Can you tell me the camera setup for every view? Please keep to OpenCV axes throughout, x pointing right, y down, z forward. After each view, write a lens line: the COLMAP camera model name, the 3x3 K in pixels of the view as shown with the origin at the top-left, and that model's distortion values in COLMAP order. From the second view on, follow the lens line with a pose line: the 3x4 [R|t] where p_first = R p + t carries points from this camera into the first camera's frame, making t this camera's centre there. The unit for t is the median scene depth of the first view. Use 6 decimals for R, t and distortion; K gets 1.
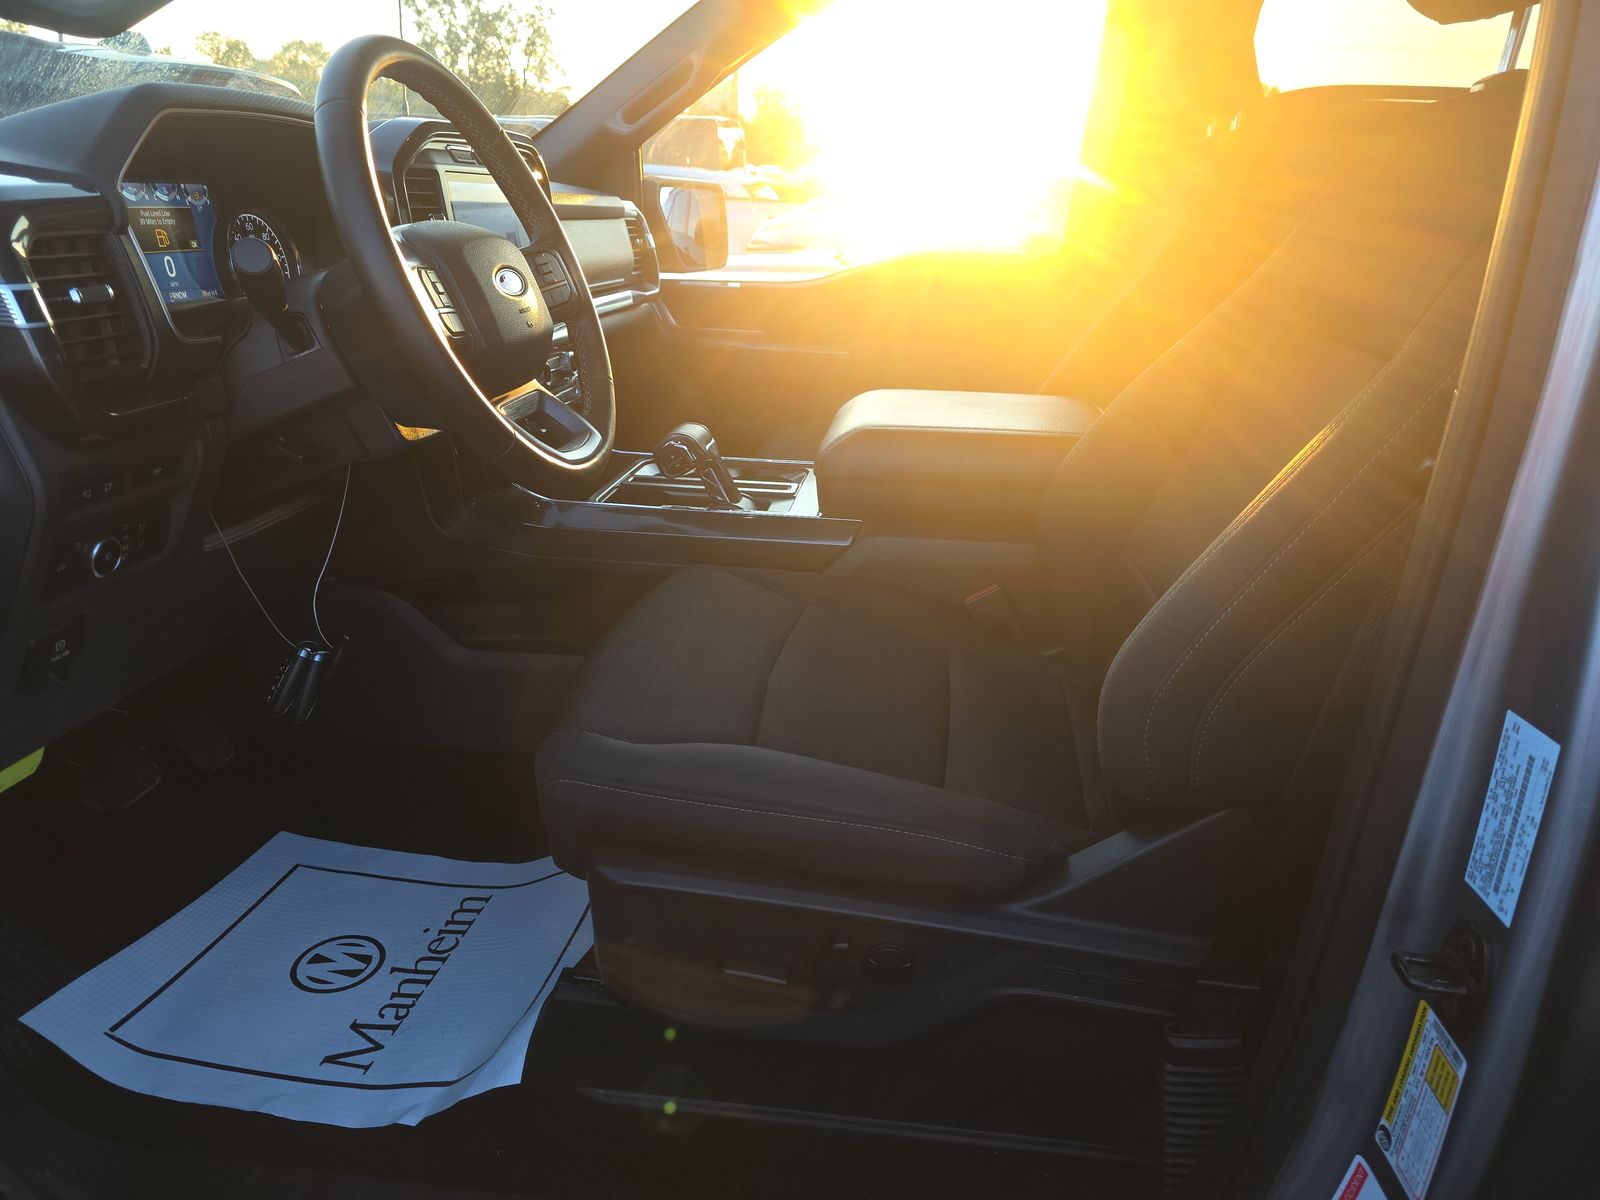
lens RADIAL K [[1064.2, 0, 798.5], [0, 1064.2, 595.2], [0, 0, 1]] dist [0.015327, -0.013902]
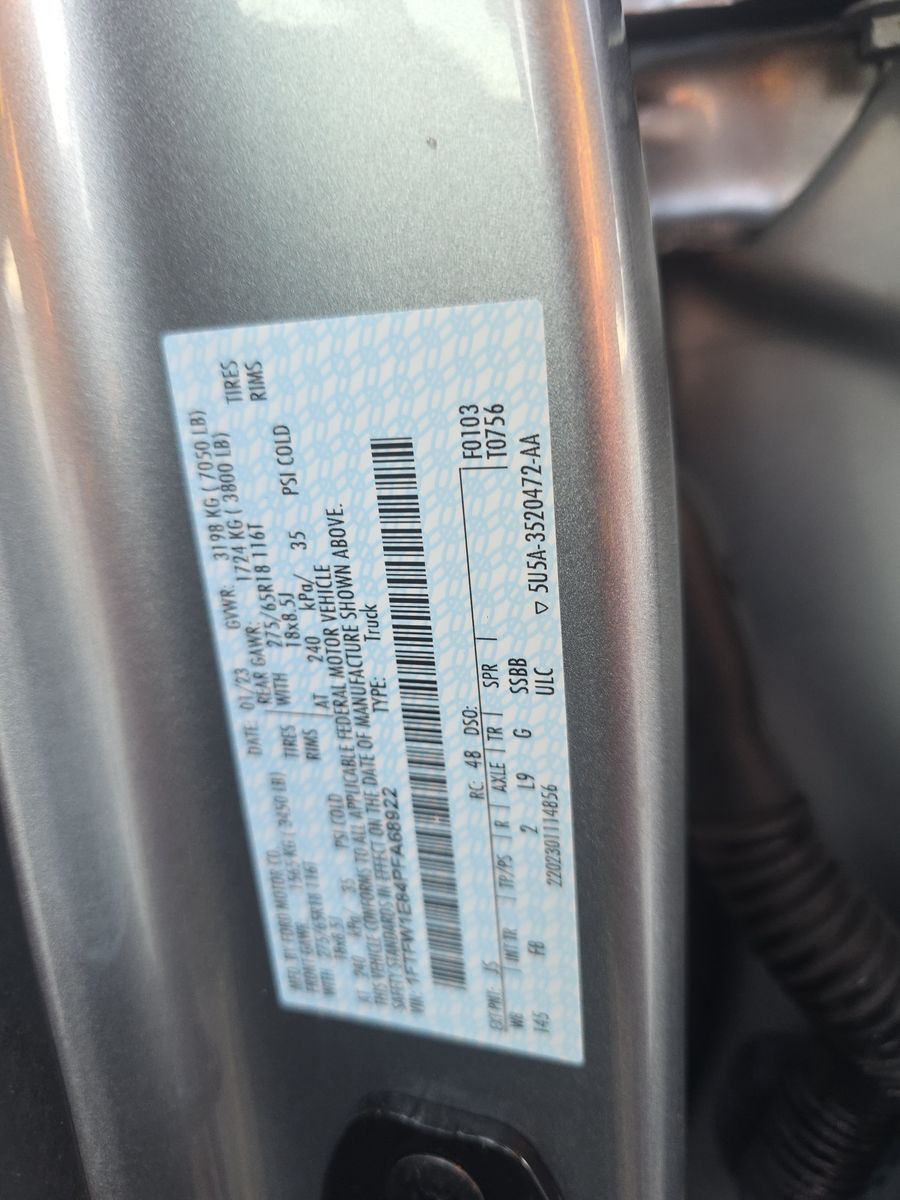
lens RADIAL K [[798.1, 0, 450.1], [0, 798.1, 600.3], [0, 0, 1]] dist [0.015327, -0.013902]
pose [[0.193227, -0.356169, 0.914225, 0.505115], [0.355816, 0.893792, 0.273005, 0.135940], [-0.914362, 0.272544, 0.299435, 0.920524]]
